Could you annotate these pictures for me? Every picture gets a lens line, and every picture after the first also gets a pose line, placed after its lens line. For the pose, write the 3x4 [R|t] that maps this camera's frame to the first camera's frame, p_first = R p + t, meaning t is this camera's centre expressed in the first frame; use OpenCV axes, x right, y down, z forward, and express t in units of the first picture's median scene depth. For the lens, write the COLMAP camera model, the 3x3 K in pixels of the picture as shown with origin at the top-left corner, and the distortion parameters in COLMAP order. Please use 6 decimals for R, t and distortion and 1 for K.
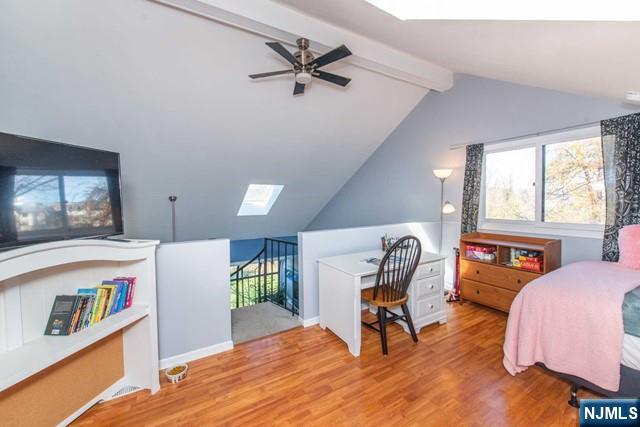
lens RADIAL K [[254.7, 0, 323.4], [0, 254.7, 214.2], [0, 0, 1]] dist [0.004432, 0.000184]
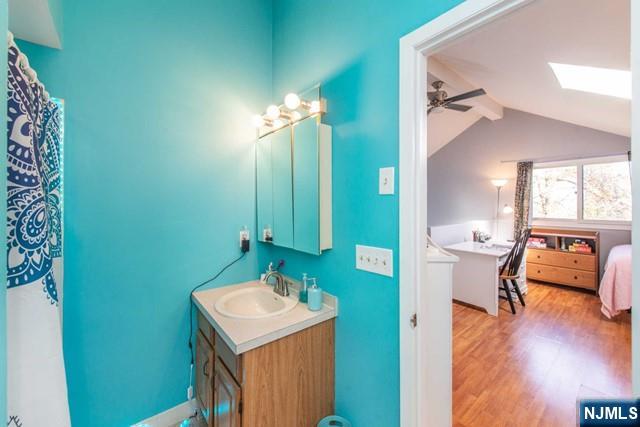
lens RADIAL K [[254.7, 0, 315.1], [0, 254.7, 208.7], [0, 0, 1]] dist [0.004432, 0.000184]
pose [[0.988973, 0.008657, 0.147841, -0.766614], [-0.003086, 0.999278, -0.037869, 0.028186], [-0.148062, 0.036995, 0.988286, -0.168260]]
